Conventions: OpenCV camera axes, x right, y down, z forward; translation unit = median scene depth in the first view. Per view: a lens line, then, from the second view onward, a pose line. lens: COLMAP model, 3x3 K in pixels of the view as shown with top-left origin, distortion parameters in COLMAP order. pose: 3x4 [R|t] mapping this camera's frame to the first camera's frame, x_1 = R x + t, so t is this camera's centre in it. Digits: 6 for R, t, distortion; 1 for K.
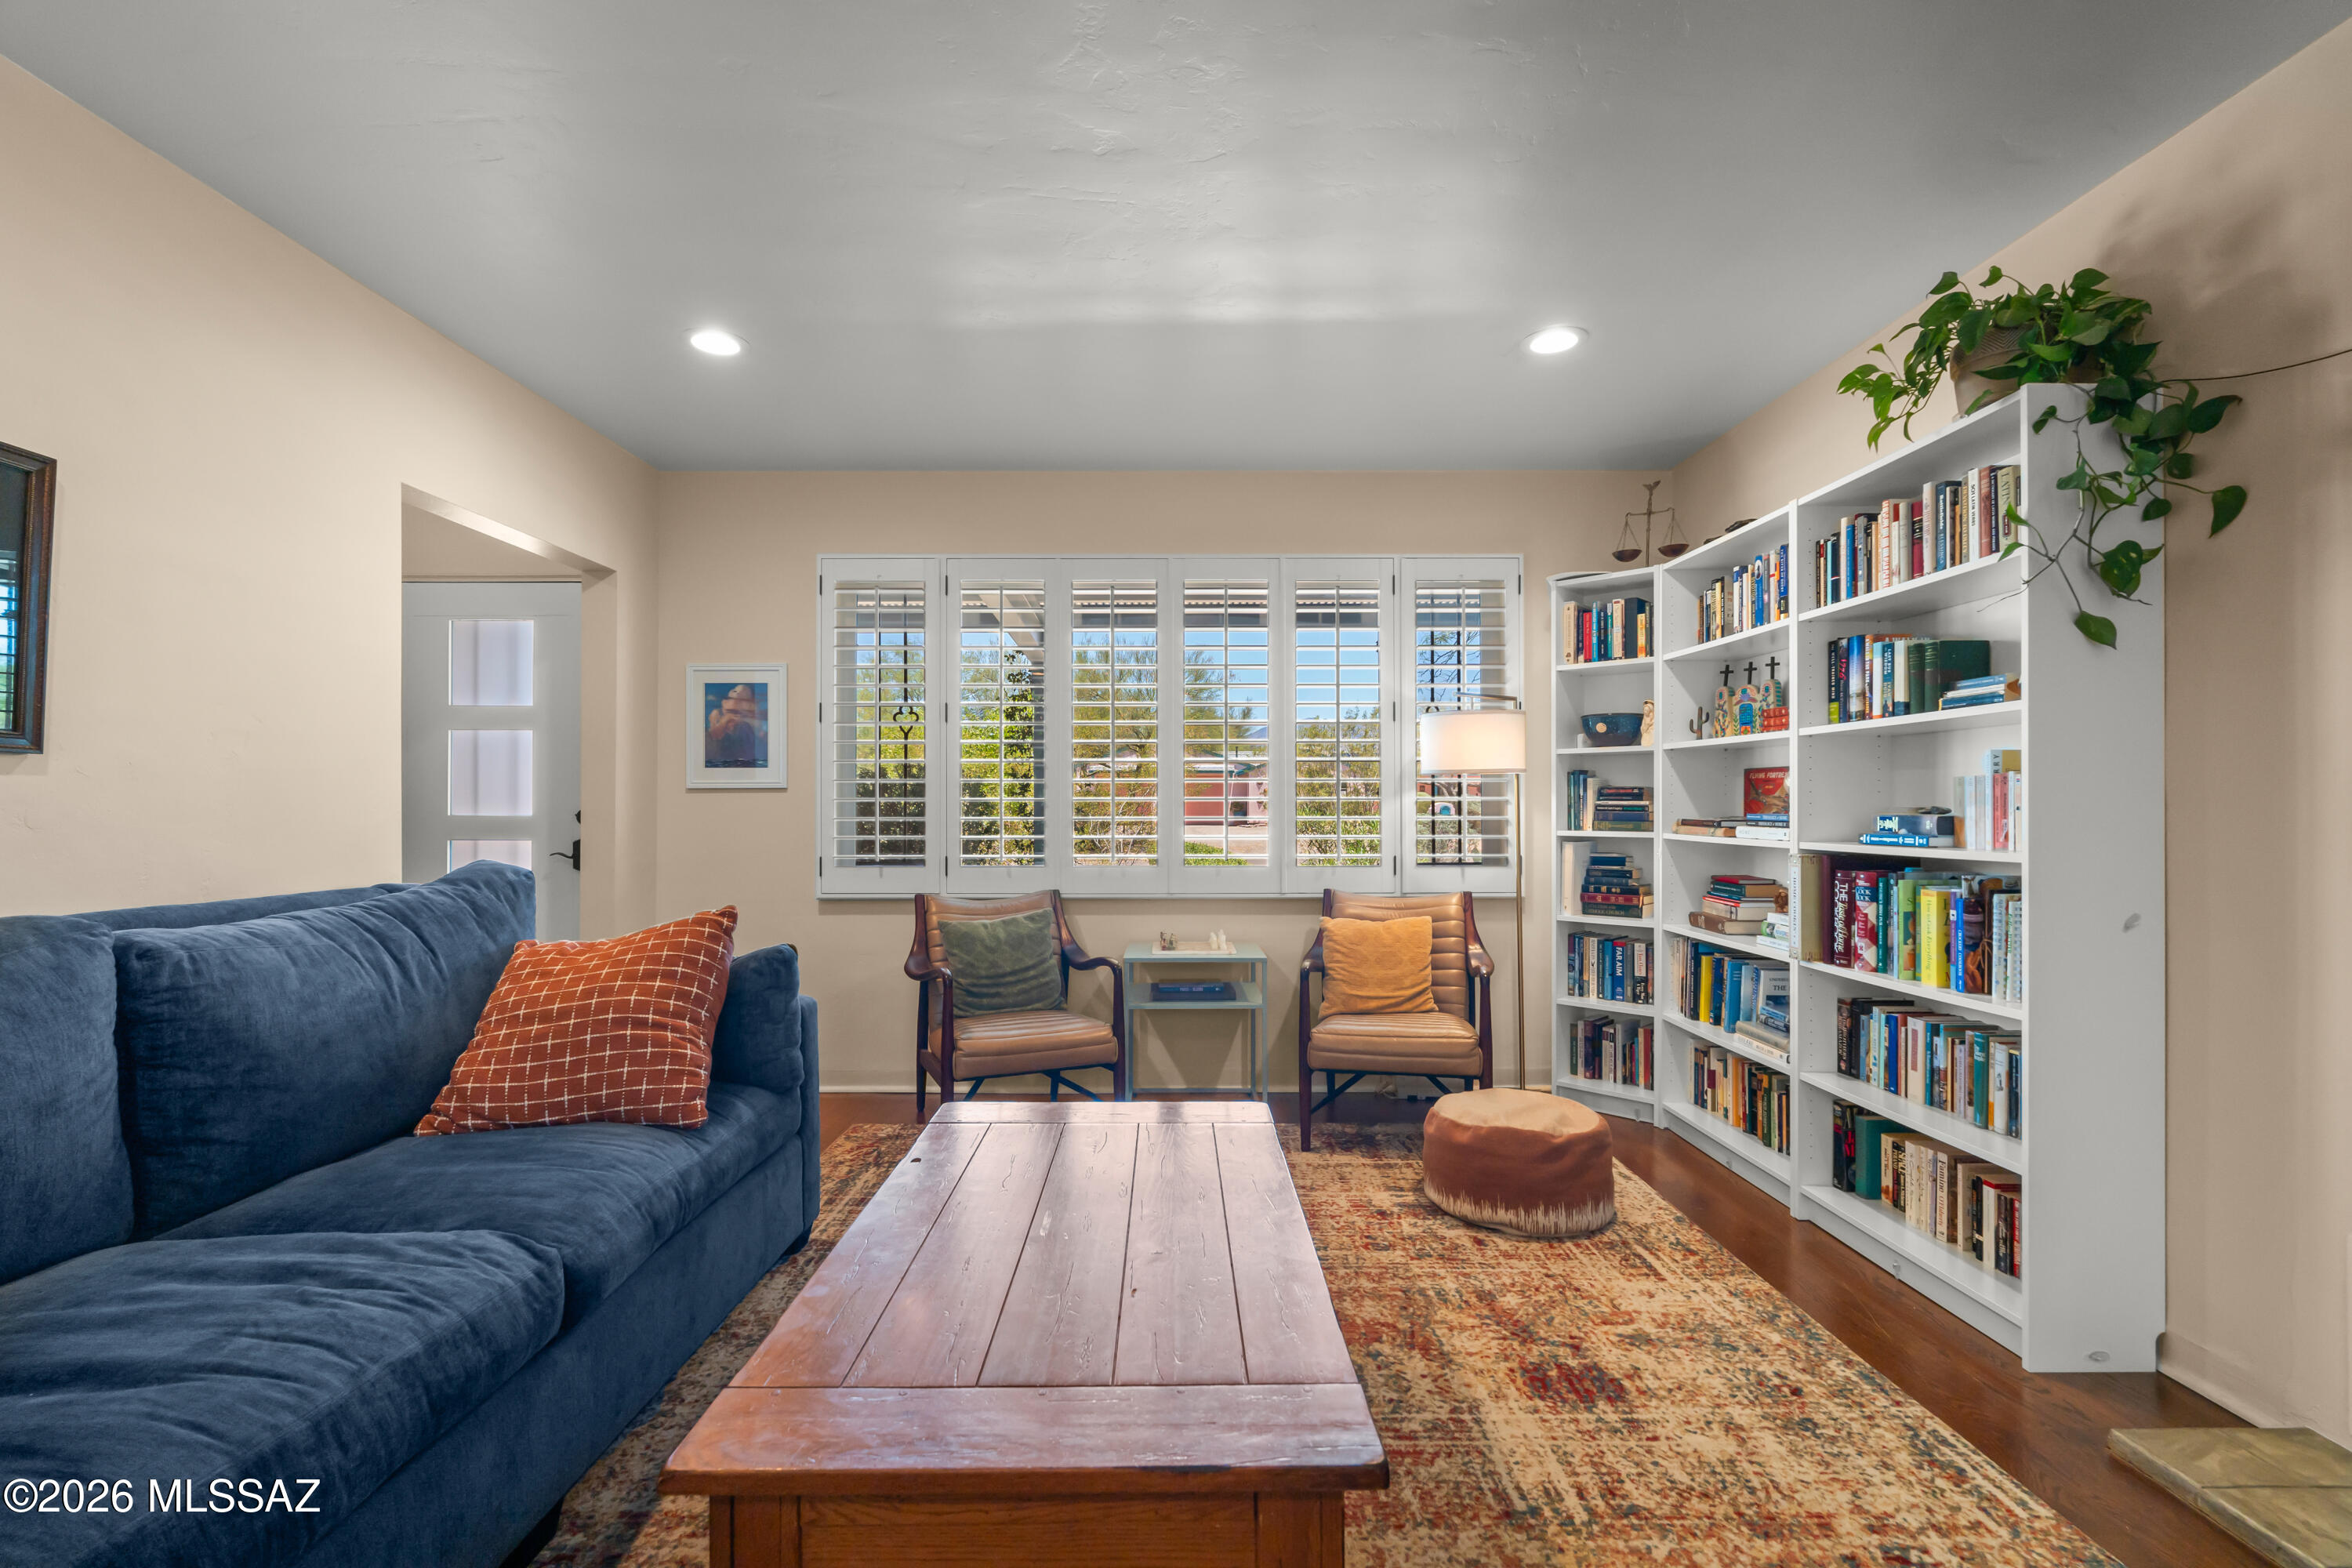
lens RADIAL K [[1032.2, 0, 1175.6], [0, 1032.2, 802.0], [0, 0, 1]] dist [-0.003219, 0.000254]
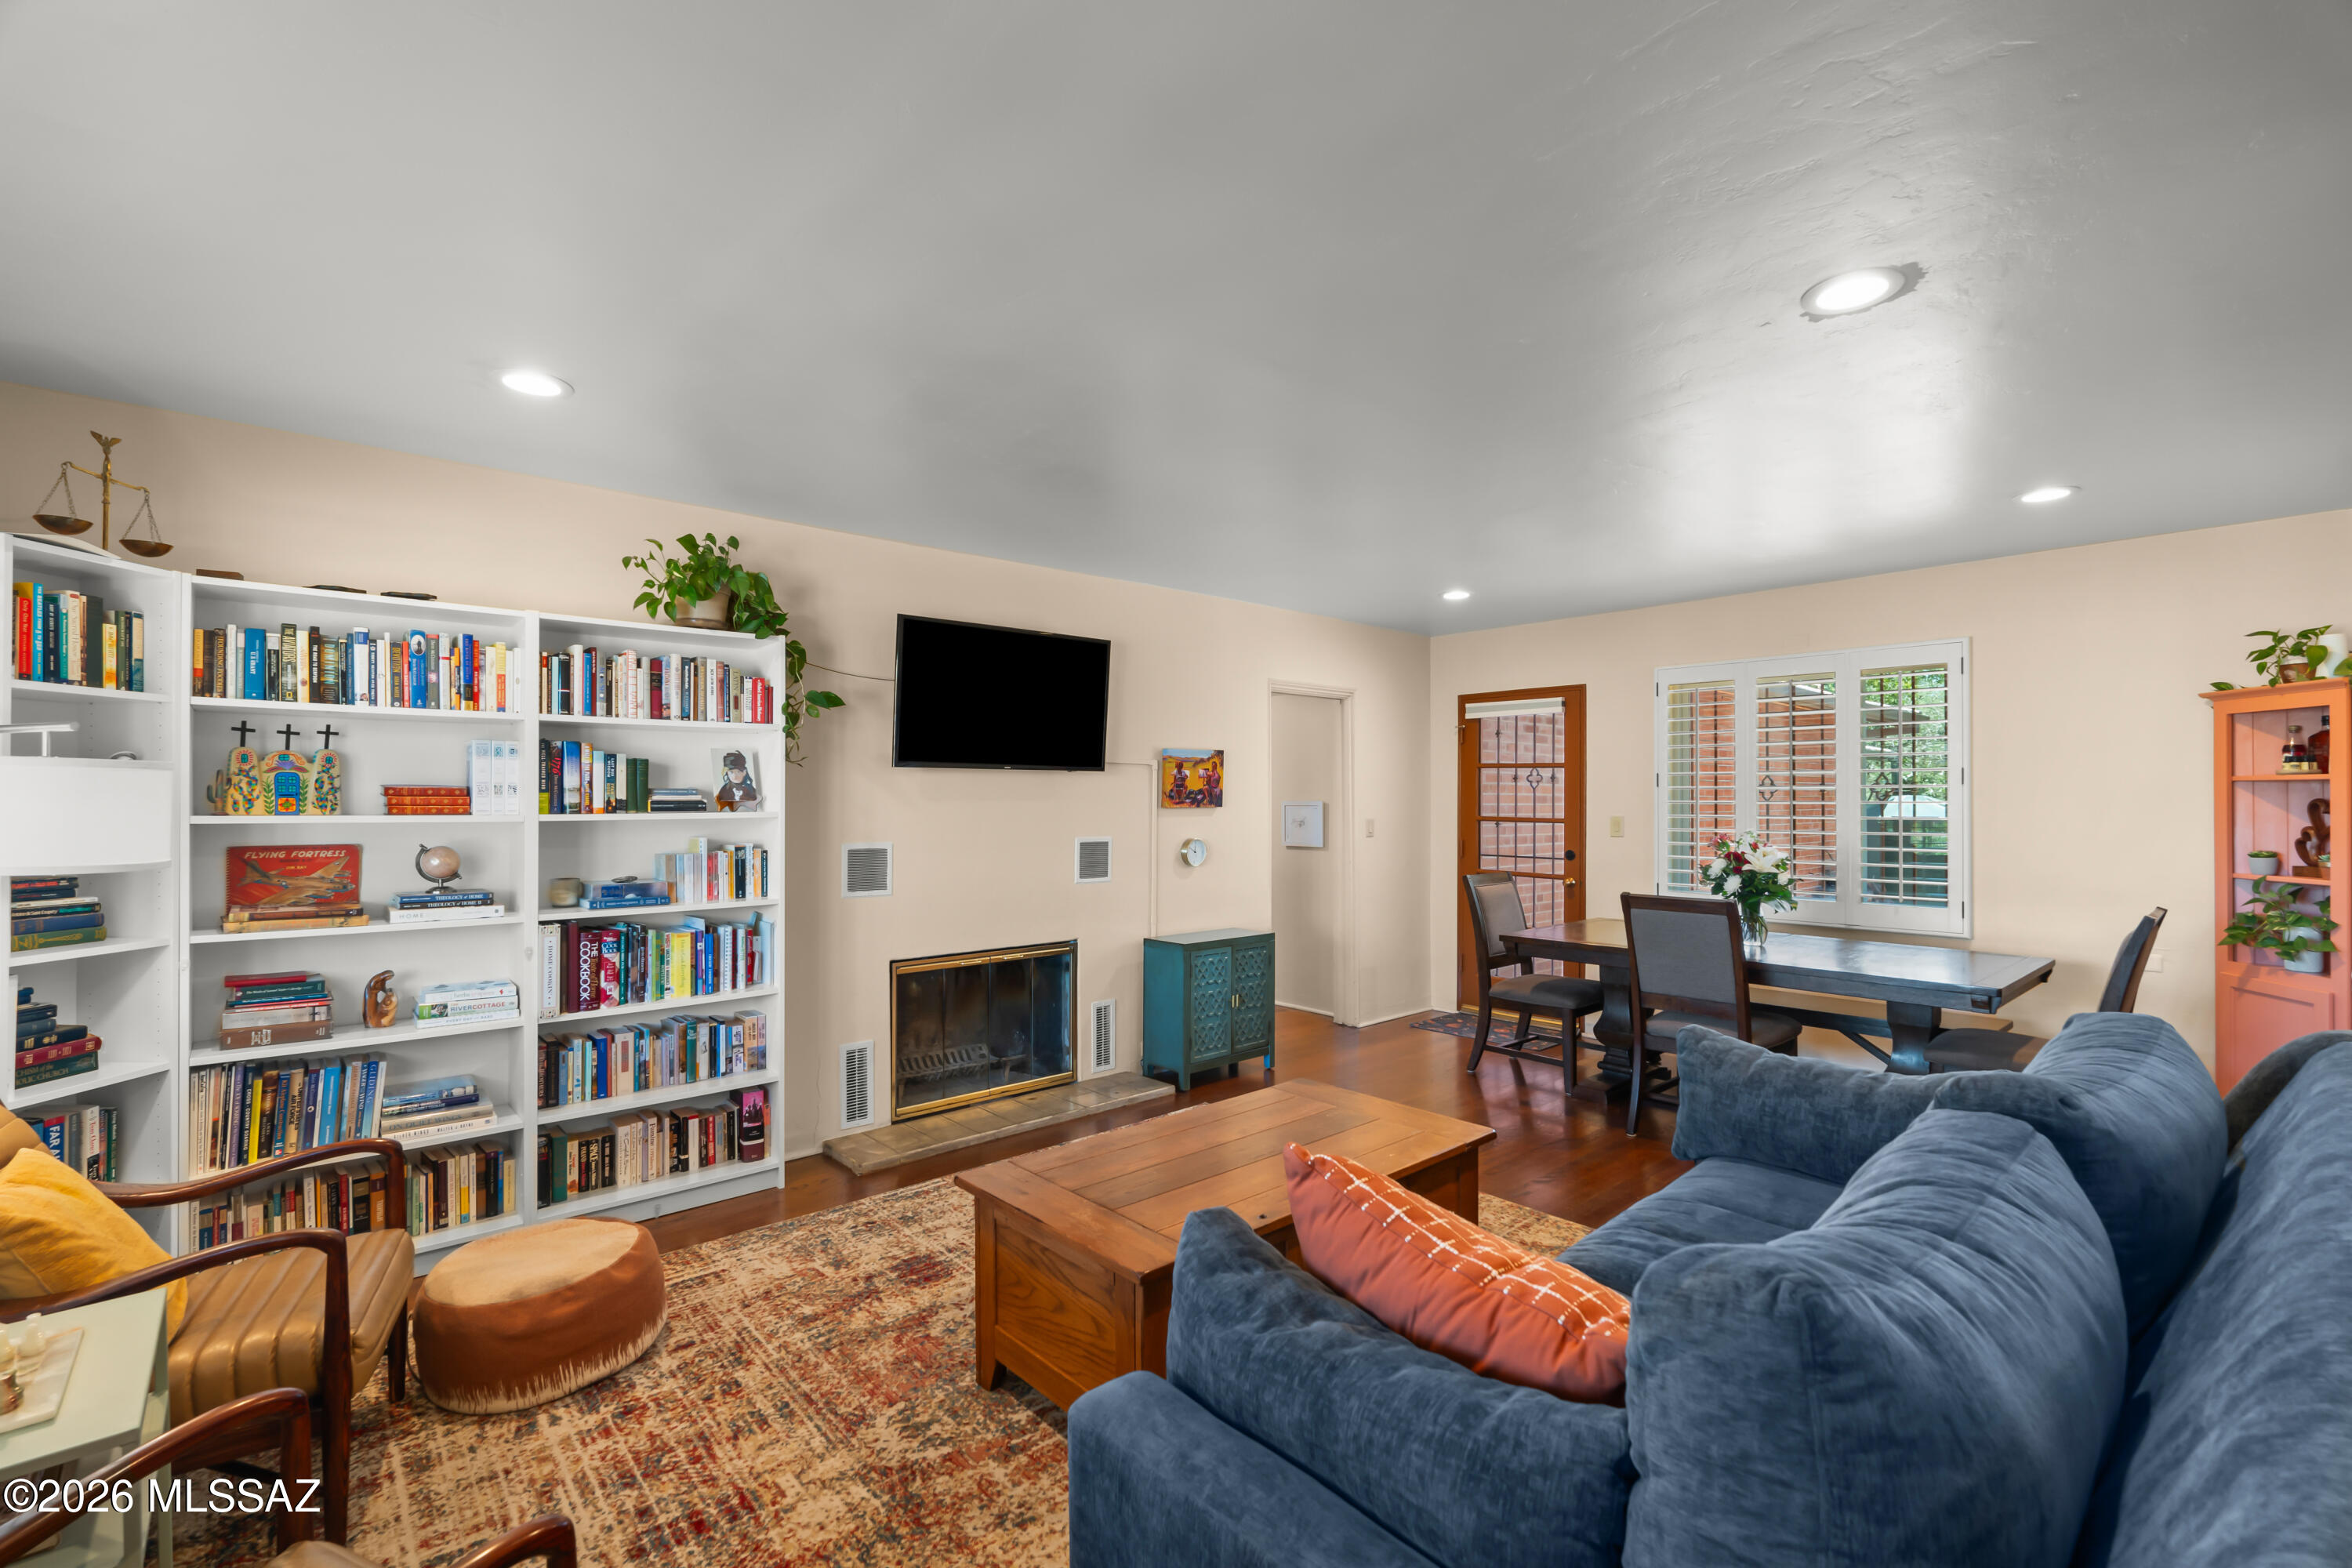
lens RADIAL K [[1029.2, 0, 1178.0], [0, 1029.2, 796.2], [0, 0, 1]] dist [-0.002126, -0.000030]
pose [[-0.660802, 0.003017, 0.750554, -0.745700], [-0.001075, 0.999987, -0.004967, -0.092034], [-0.750559, -0.004089, -0.660790, 1.285540]]
